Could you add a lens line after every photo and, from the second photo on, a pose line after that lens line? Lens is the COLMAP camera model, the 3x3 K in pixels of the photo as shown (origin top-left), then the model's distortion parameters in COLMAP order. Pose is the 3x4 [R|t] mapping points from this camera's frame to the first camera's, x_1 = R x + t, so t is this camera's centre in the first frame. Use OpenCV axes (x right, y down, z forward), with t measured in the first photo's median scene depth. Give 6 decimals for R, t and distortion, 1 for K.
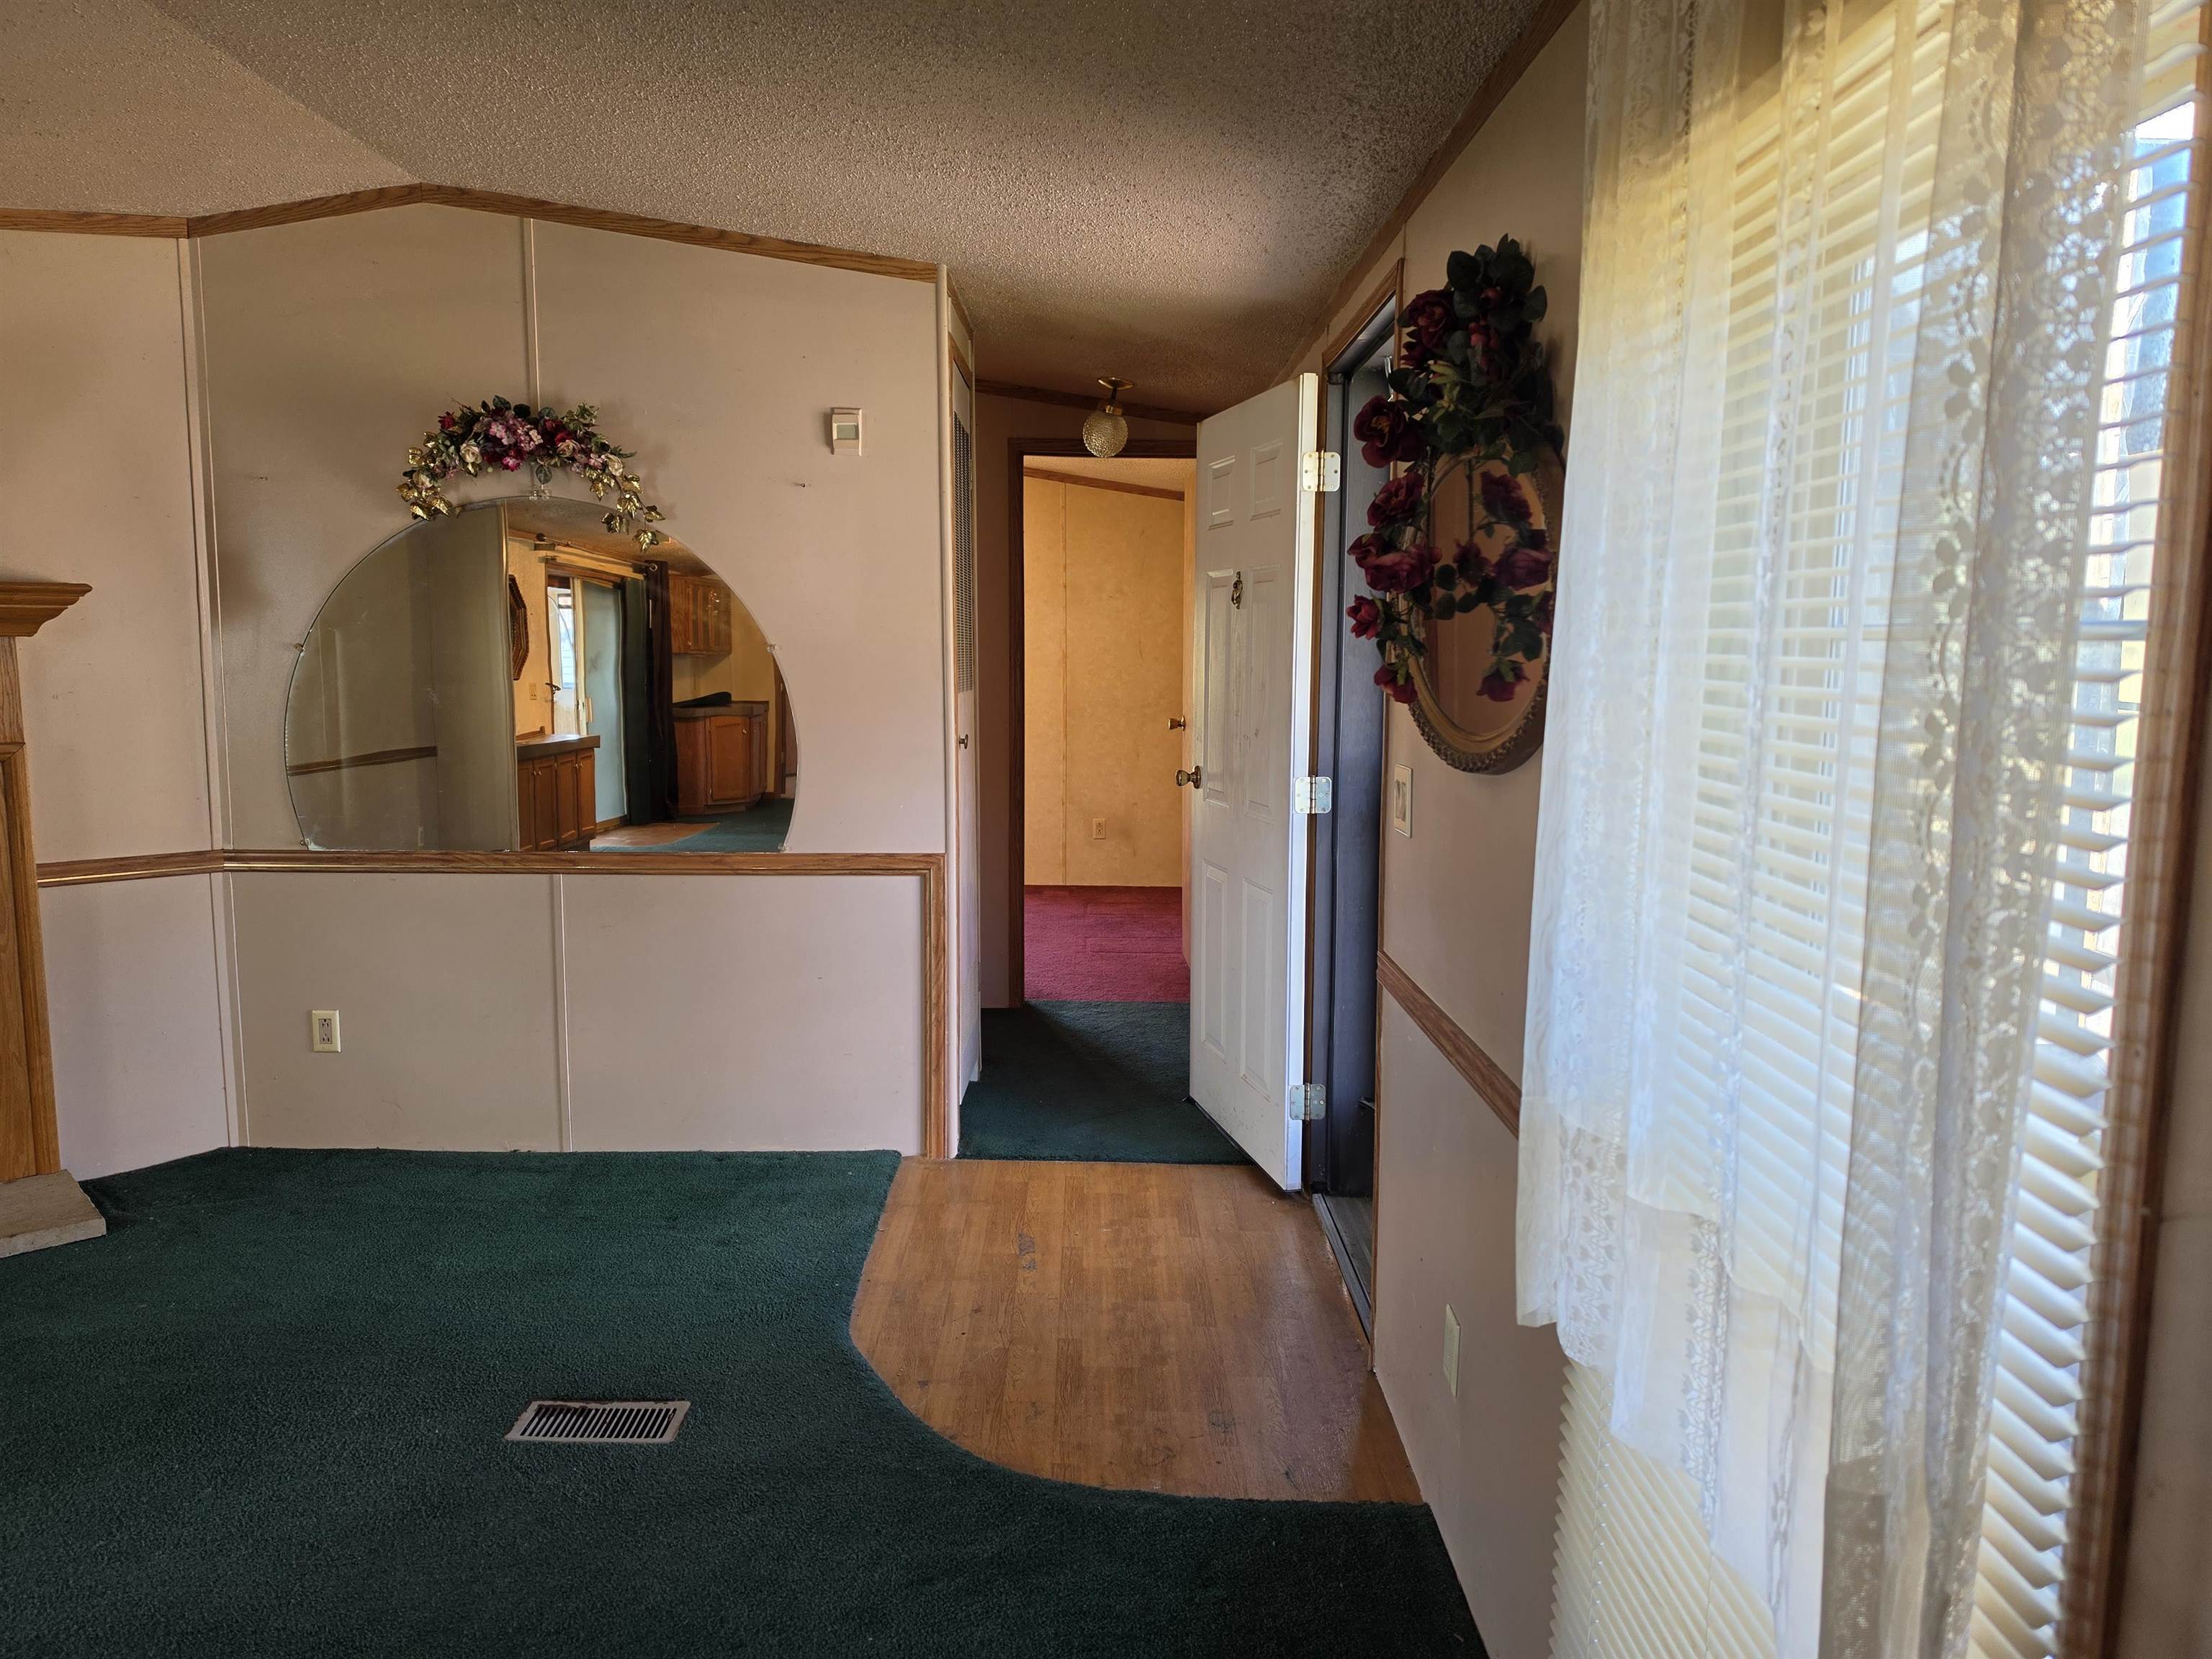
lens RADIAL K [[1518.4, 0, 1079.8], [0, 1518.4, 834.0], [0, 0, 1]] dist [0.069010, -0.095760]
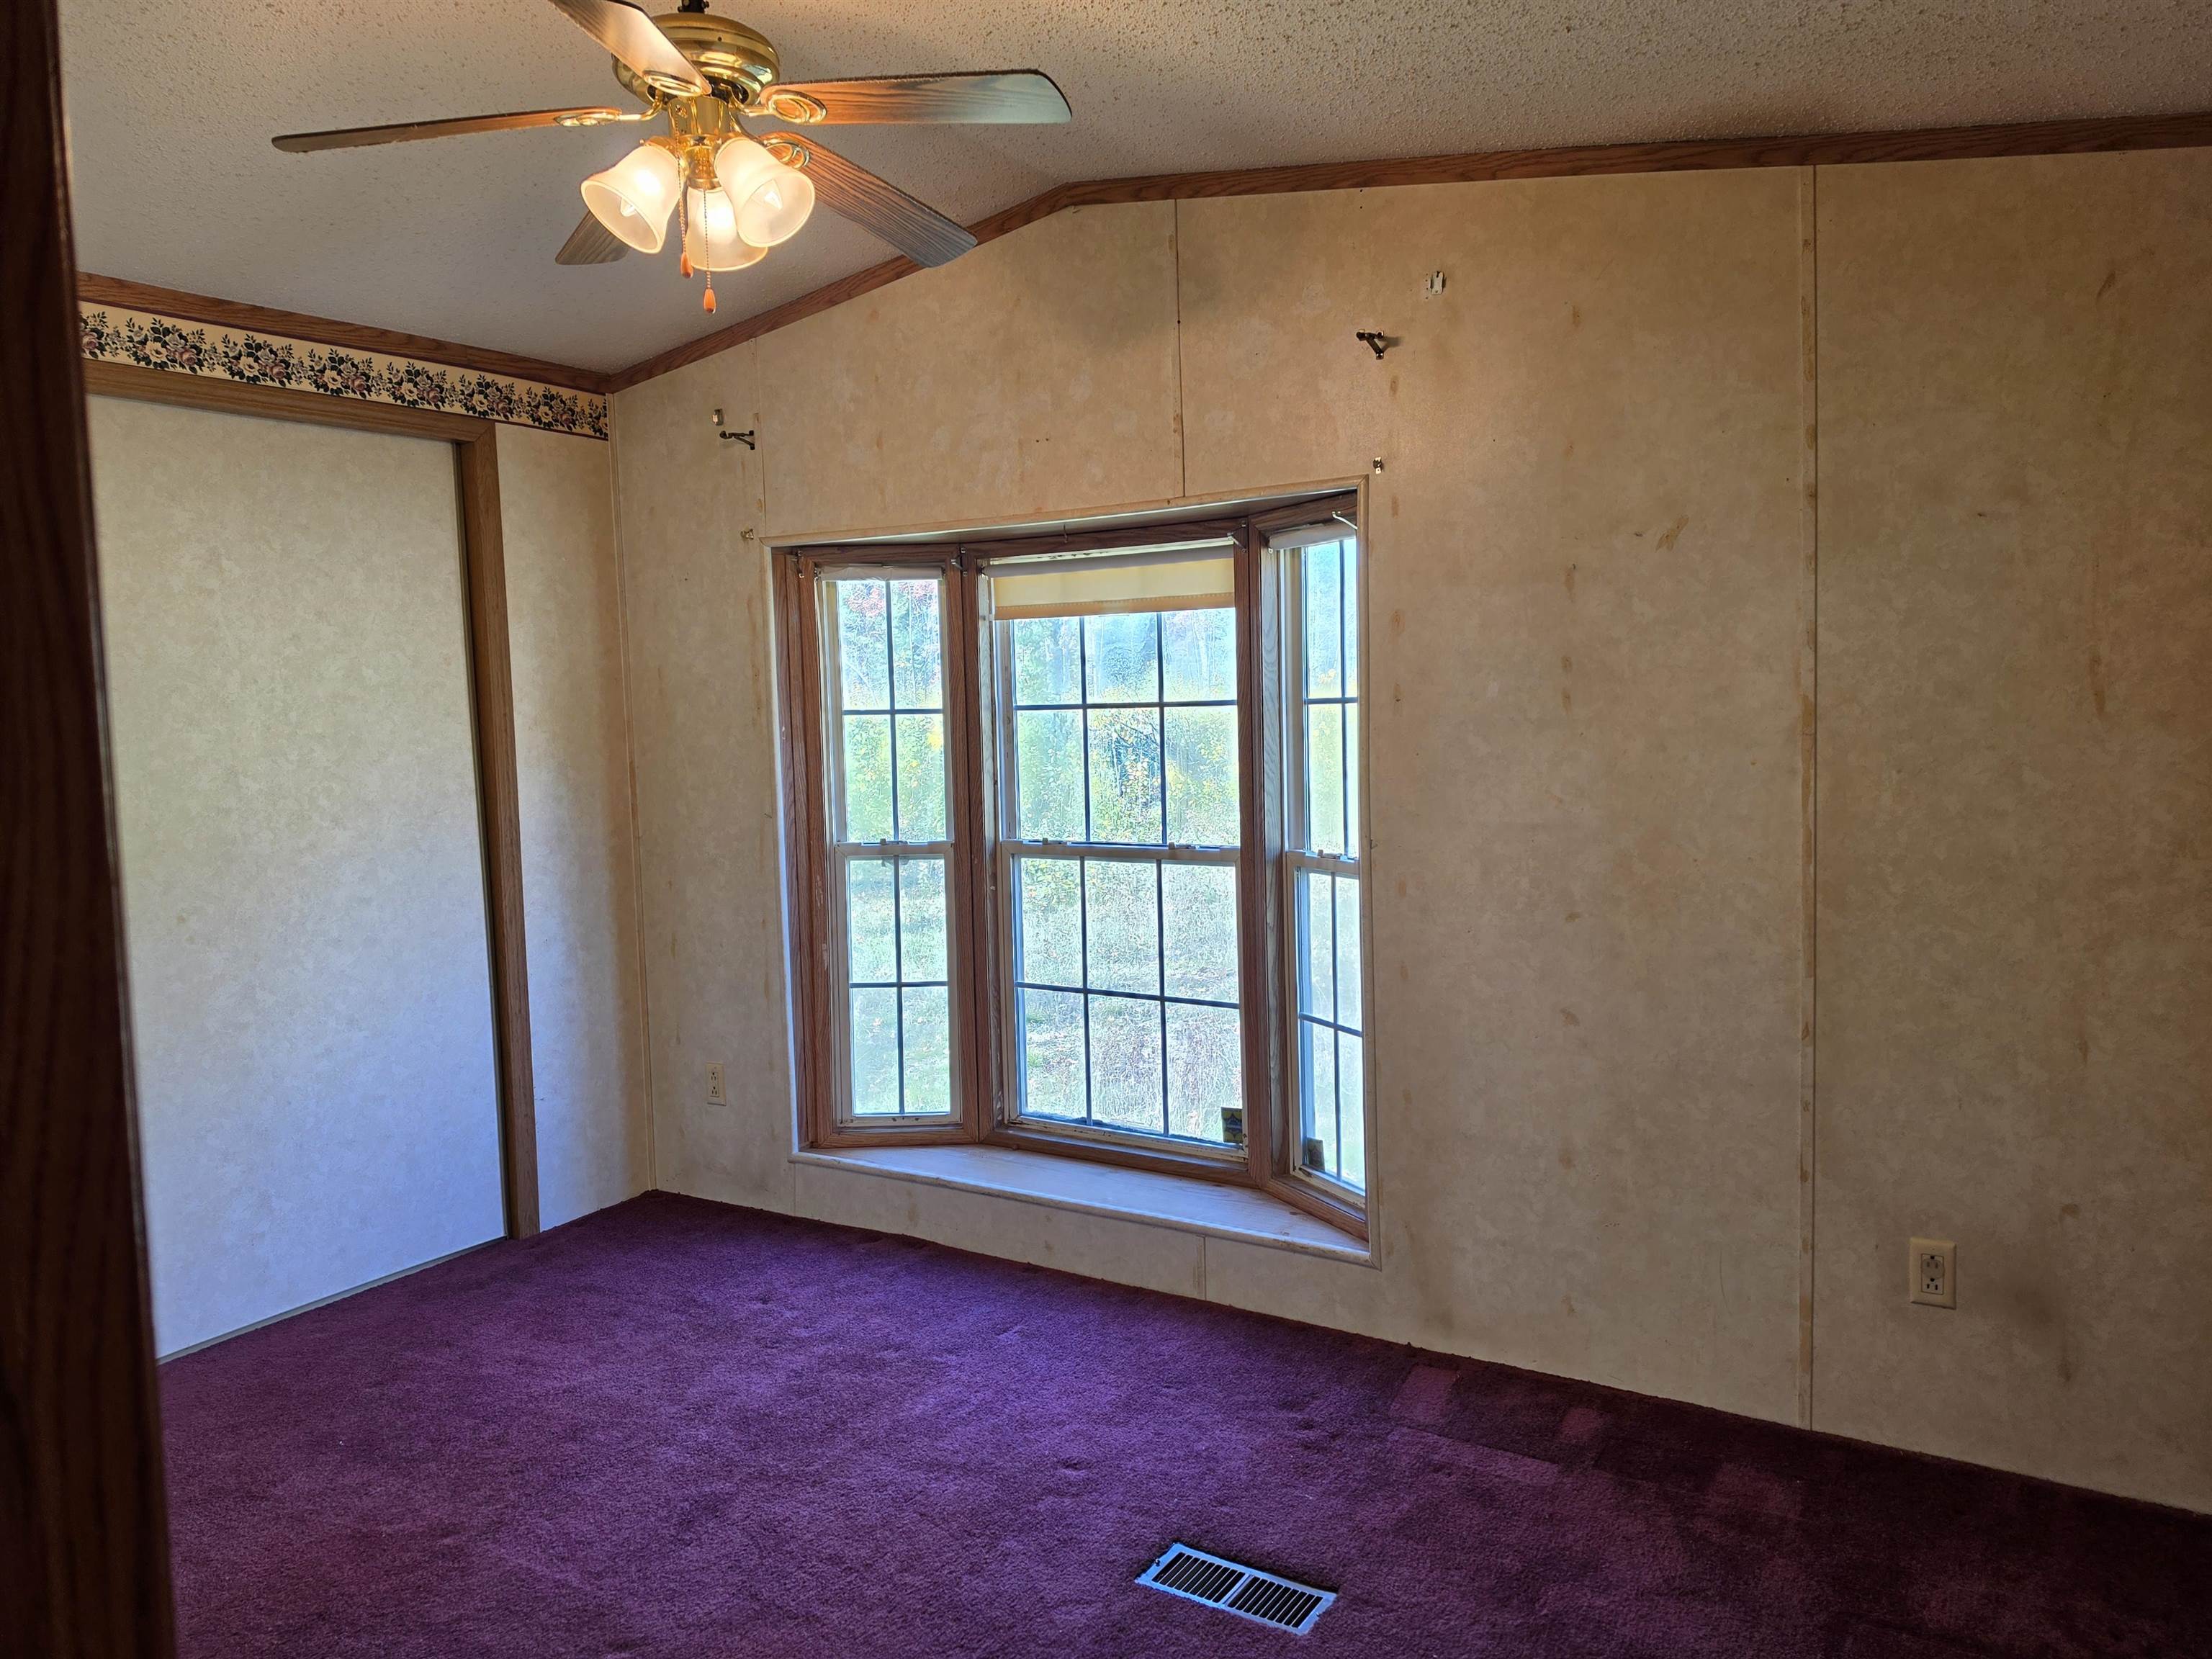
lens RADIAL K [[1518.4, 0, 1079.8], [0, 1518.4, 834.0], [0, 0, 1]] dist [0.069010, -0.095760]
pose [[0.896838, 0.001888, -0.442355, -0.004741], [-0.019284, 0.999207, -0.034832, -0.077623], [0.441939, 0.039769, 0.896163, 0.642369]]
